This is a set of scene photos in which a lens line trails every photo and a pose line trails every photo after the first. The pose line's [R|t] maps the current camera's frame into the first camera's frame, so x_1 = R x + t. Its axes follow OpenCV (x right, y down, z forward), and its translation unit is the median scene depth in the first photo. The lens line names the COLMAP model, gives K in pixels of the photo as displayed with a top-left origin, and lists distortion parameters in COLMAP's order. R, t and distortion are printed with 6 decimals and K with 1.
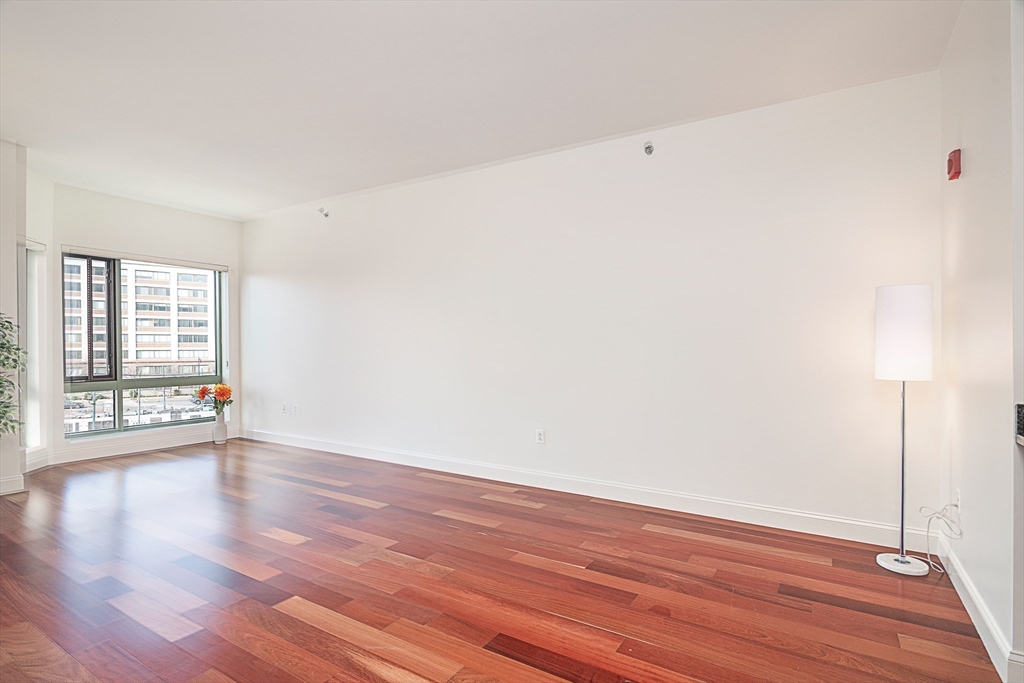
lens RADIAL K [[514.0, 0, 512.7], [0, 514.0, 347.7], [0, 0, 1]] dist [-0.002304, 0.001860]
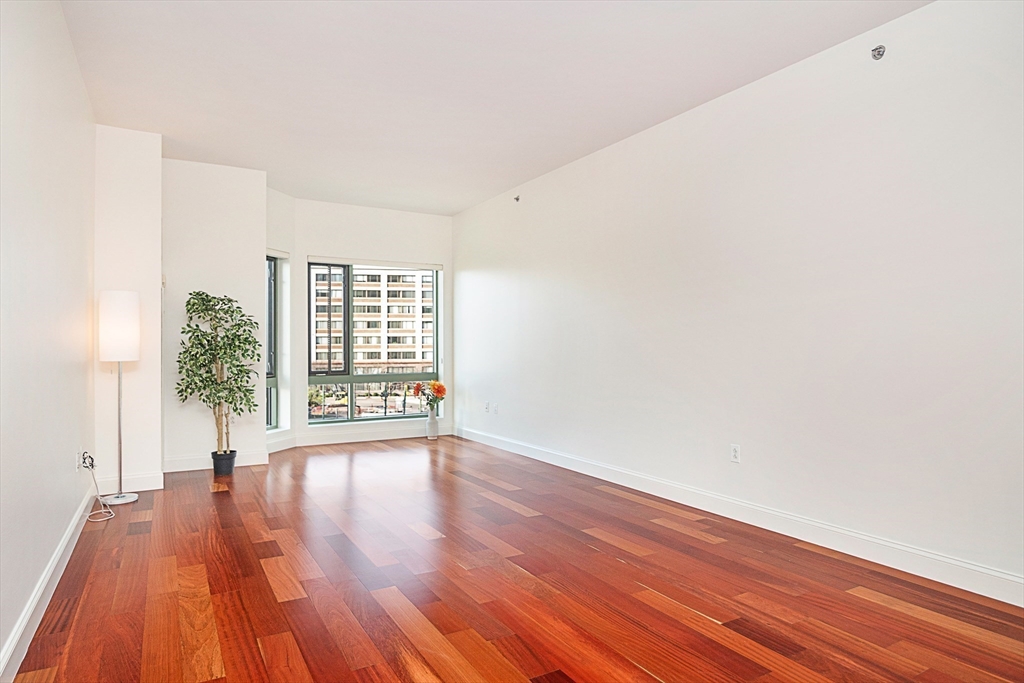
lens RADIAL K [[597.9, 0, 511.3], [0, 597.9, 340.2], [0, 0, 1]] dist [0.006206, -0.002106]
pose [[0.880048, -0.013009, -0.474707, 0.209003], [0.007104, 0.999874, -0.014231, 0.013896], [0.474832, 0.009151, 0.880029, 0.048026]]
